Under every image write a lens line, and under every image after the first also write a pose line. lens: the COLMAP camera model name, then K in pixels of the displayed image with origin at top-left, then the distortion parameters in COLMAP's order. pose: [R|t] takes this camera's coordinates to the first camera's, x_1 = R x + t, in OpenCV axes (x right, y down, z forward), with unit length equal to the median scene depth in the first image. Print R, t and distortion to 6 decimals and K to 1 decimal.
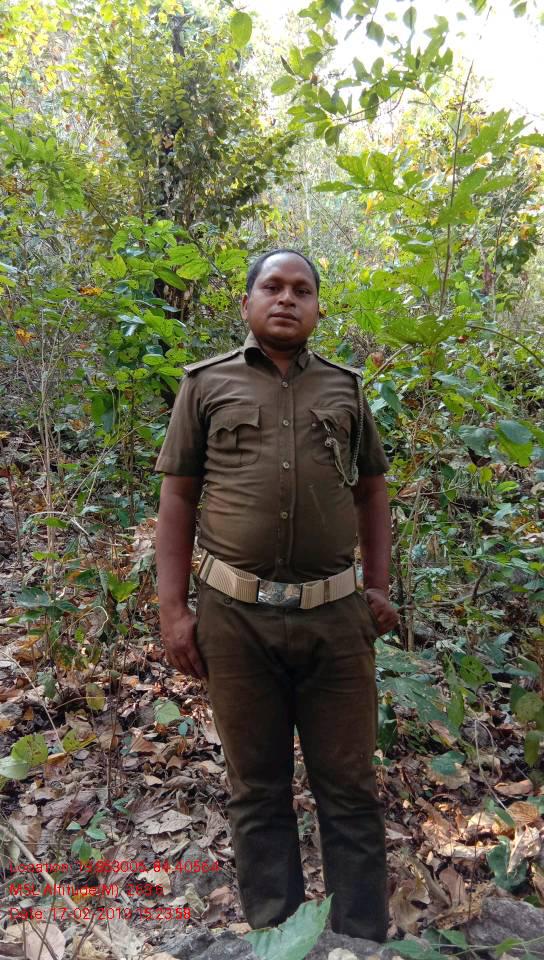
lens RADIAL K [[746.3, 0, 272.0], [0, 746.3, 480.0], [0, 0, 1]] dist [0.106583, -0.140664]
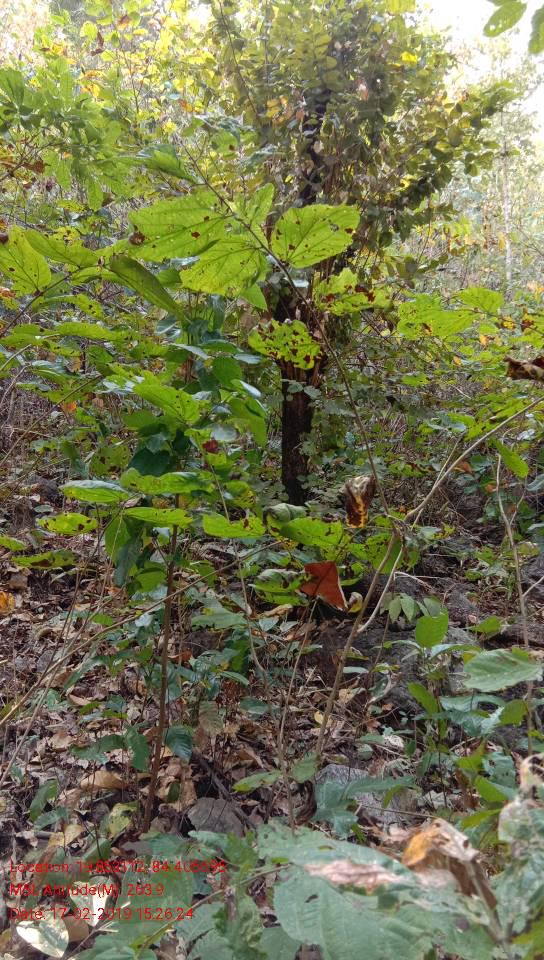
lens RADIAL K [[746.3, 0, 272.0], [0, 746.3, 480.0], [0, 0, 1]] dist [0.106583, -0.140664]
pose [[0.970573, 0.036236, -0.238065, 0.008900], [-0.049993, 0.997395, -0.052003, -0.077368], [0.235561, 0.062375, 0.969856, 0.329833]]
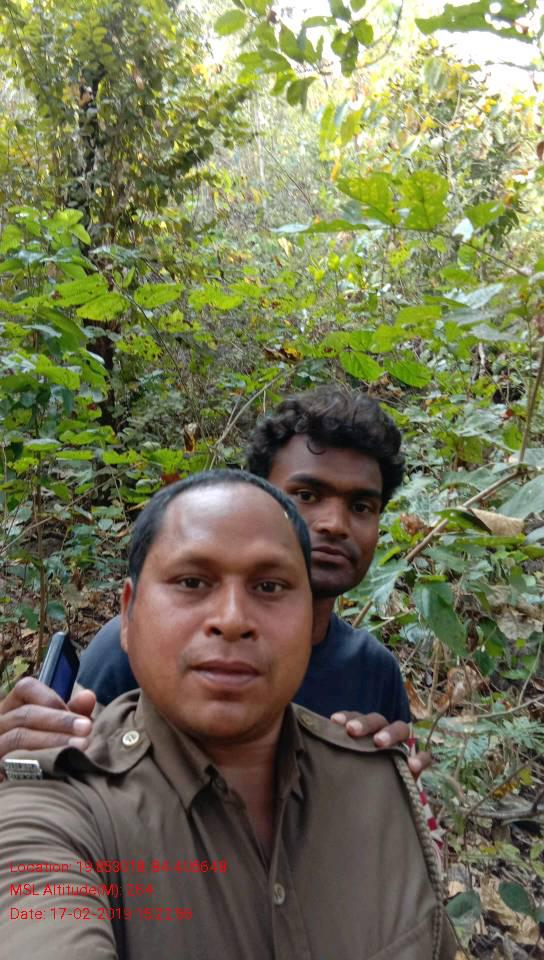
lens RADIAL K [[746.3, 0, 272.0], [0, 746.3, 480.0], [0, 0, 1]] dist [0.106583, -0.140664]
pose [[0.998184, -0.022402, 0.055925, 0.002269], [0.019049, 0.998030, 0.059773, -0.083923], [-0.057154, -0.058599, 0.996644, 0.164431]]
